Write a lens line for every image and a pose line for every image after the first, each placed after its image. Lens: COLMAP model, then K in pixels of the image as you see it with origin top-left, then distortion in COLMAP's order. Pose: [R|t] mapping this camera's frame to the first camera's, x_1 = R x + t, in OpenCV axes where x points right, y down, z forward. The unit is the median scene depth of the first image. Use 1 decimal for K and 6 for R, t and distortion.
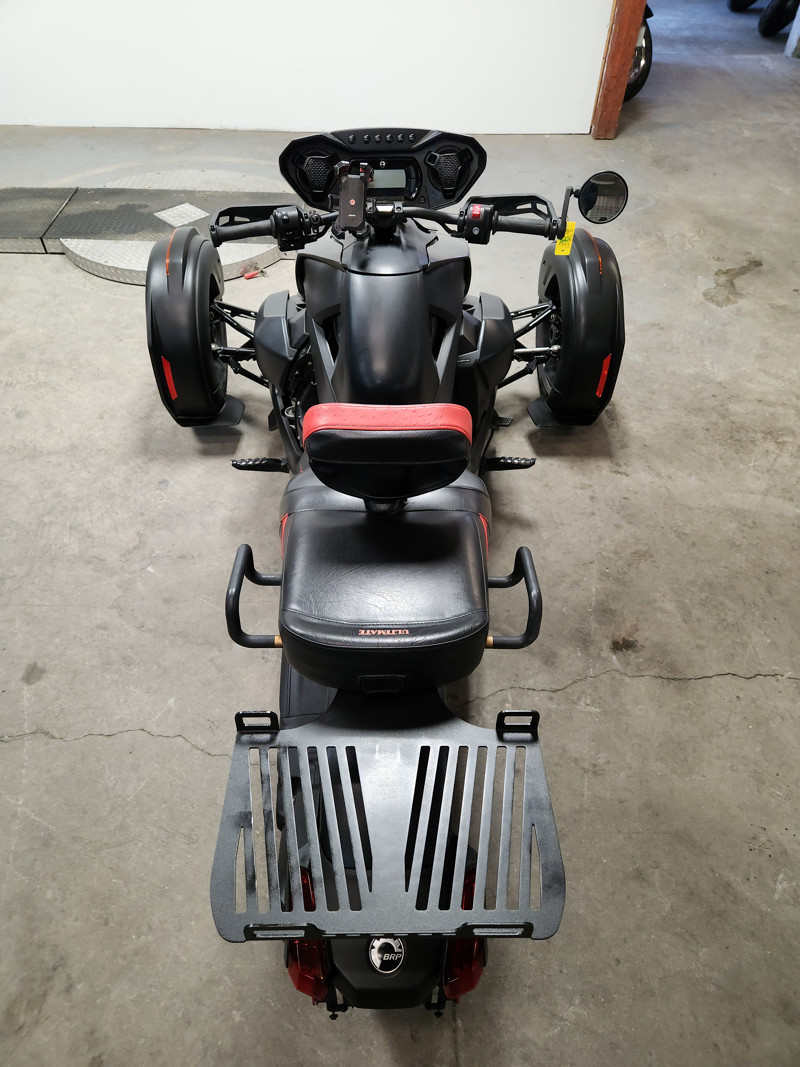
lens RADIAL K [[716.6, 0, 393.3], [0, 716.6, 535.2], [0, 0, 1]] dist [0.080431, -0.068820]
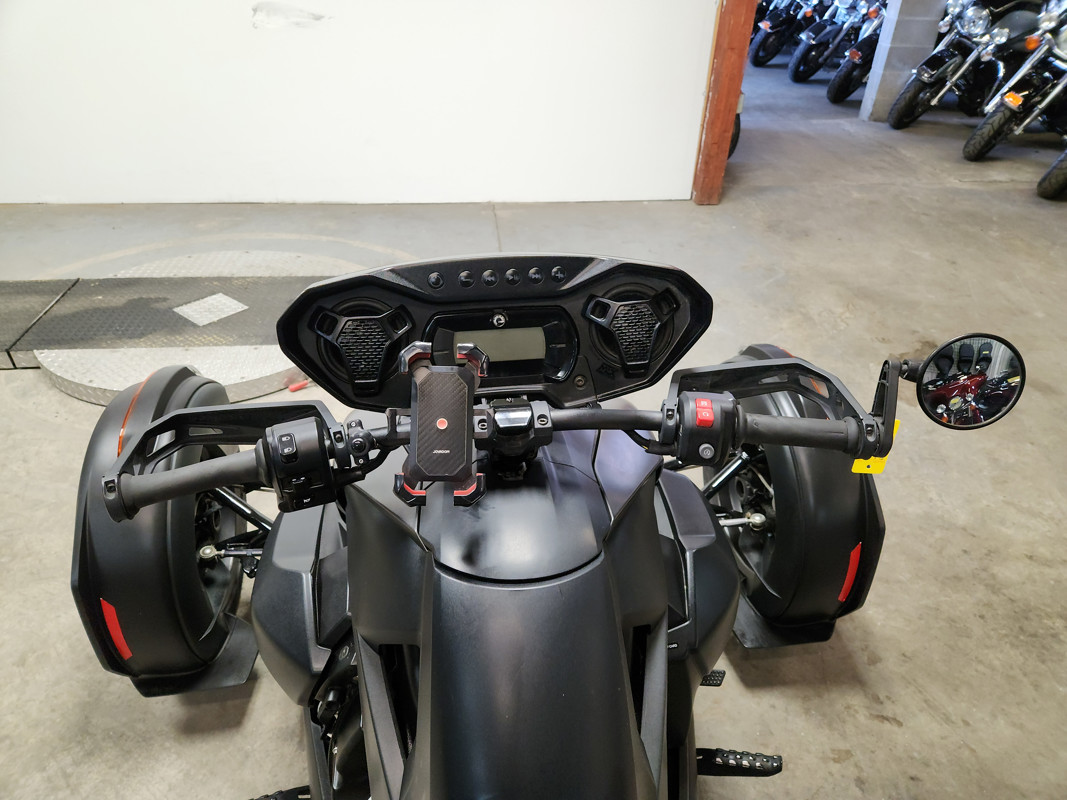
lens RADIAL K [[726.6, 0, 533.5], [0, 726.6, 400.0], [0, 0, 1]] dist [0.069804, -0.066165]
pose [[0.995876, -0.042758, 0.080014, -0.020251], [0.059278, 0.974342, -0.217125, -0.212821], [-0.068677, 0.220972, 0.972859, 0.324099]]
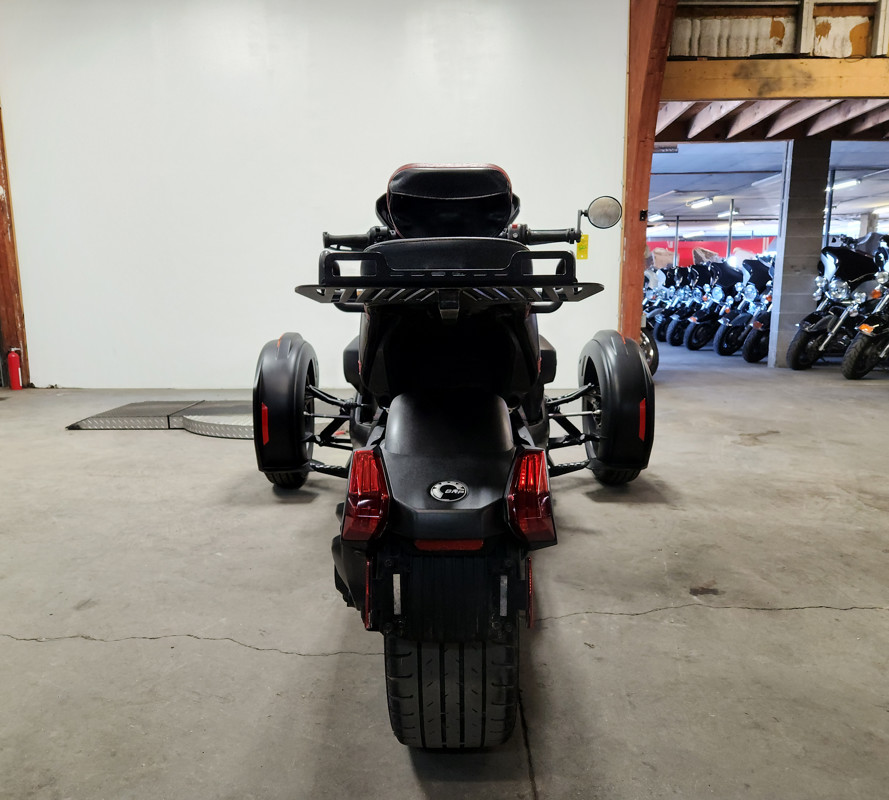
lens RADIAL K [[719.3, 0, 437.7], [0, 719.3, 405.0], [0, 0, 1]] dist [0.061675, -0.047174]
pose [[0.999454, -0.013330, -0.030246, 0.002594], [-0.007793, 0.794228, -0.607569, 0.396592], [0.032121, 0.607473, 0.793691, 0.063748]]
